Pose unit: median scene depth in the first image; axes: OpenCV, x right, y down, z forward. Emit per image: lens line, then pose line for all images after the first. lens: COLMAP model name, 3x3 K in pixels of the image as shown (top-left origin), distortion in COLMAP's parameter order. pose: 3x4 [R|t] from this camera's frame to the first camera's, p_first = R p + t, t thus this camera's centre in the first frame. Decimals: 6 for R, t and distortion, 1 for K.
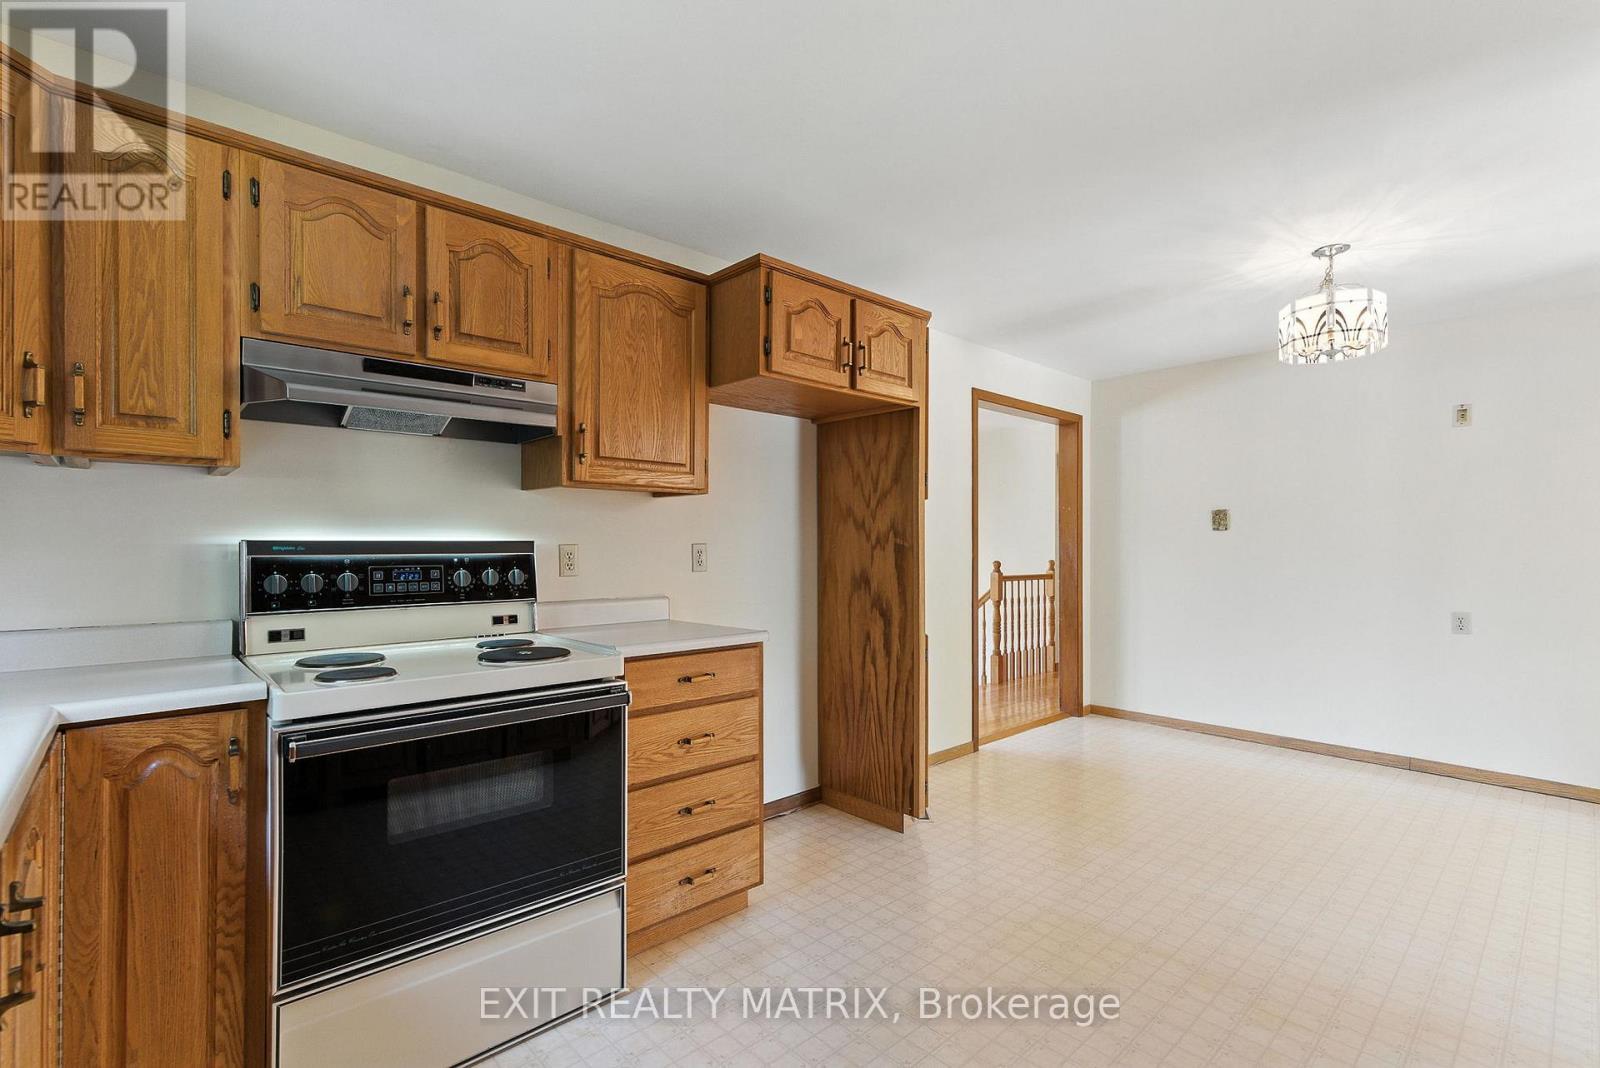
lens RADIAL K [[731.5, 0, 800.9], [0, 731.5, 548.2], [0, 0, 1]] dist [0.001054, 0.000148]
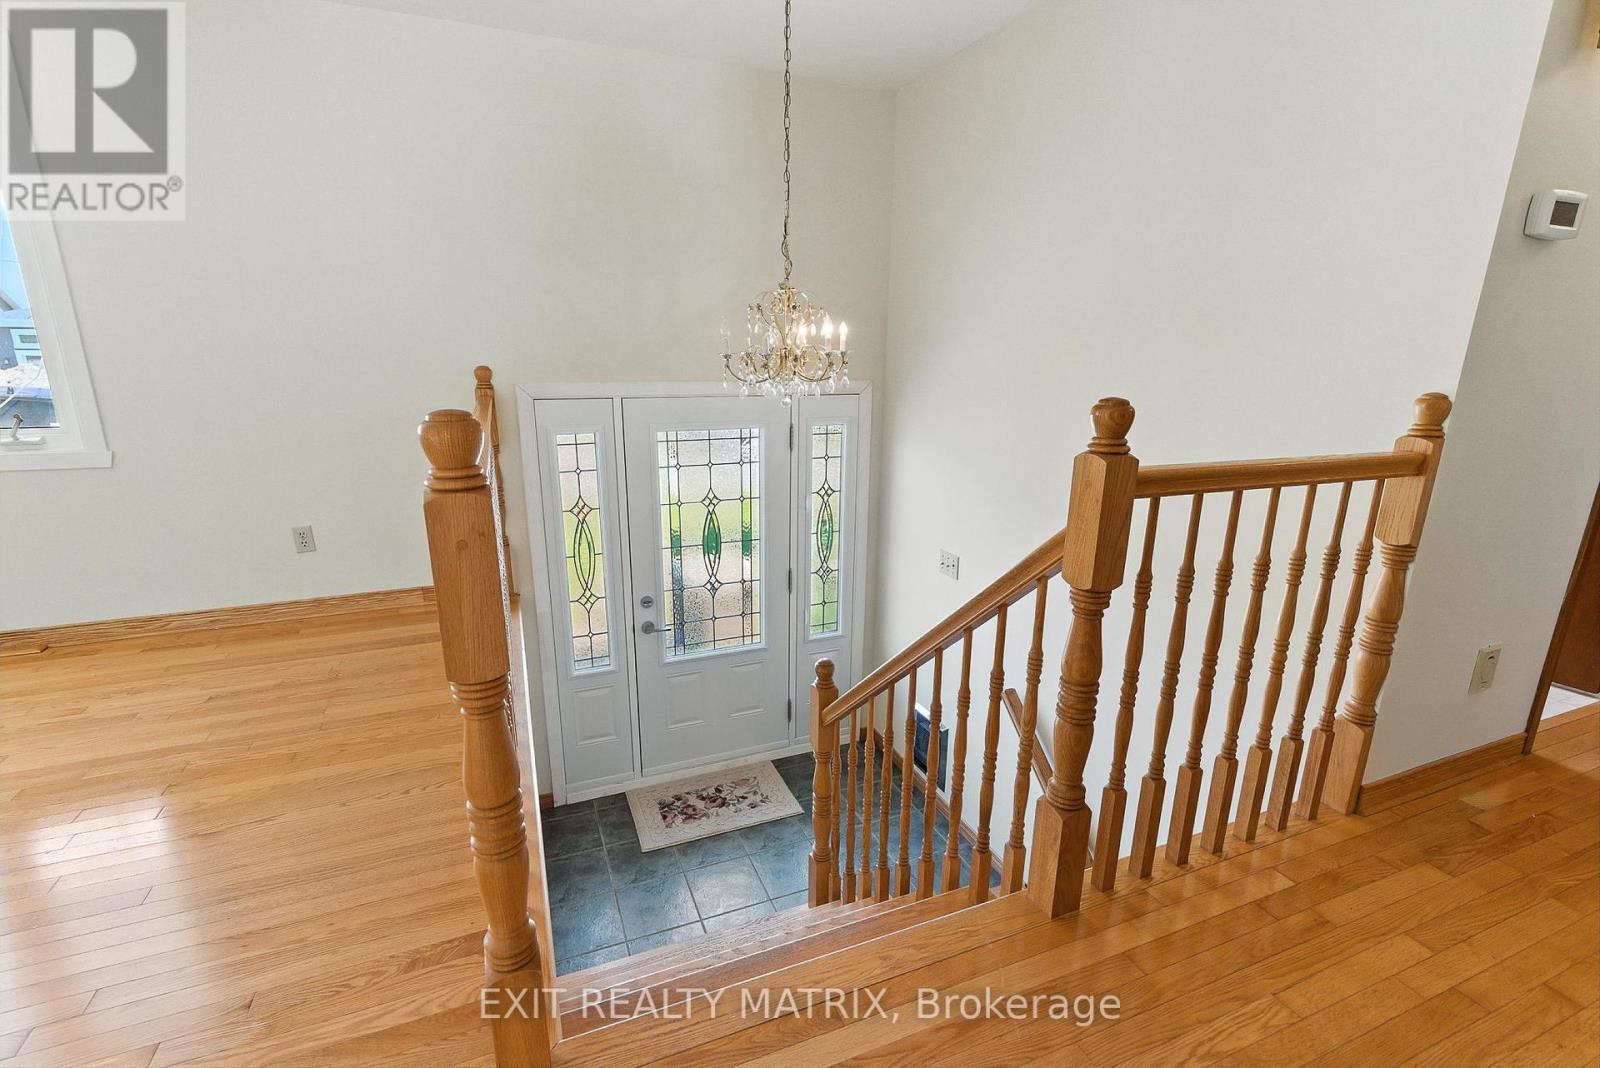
lens RADIAL K [[717.8, 0, 801.3], [0, 717.8, 541.8], [0, 0, 1]] dist [0.002823, 0.000367]
pose [[0.938910, 0.098889, -0.329648, 0.249029], [-0.010741, 0.965784, 0.259126, 0.004796], [0.343994, -0.239755, 0.907847, 0.759757]]
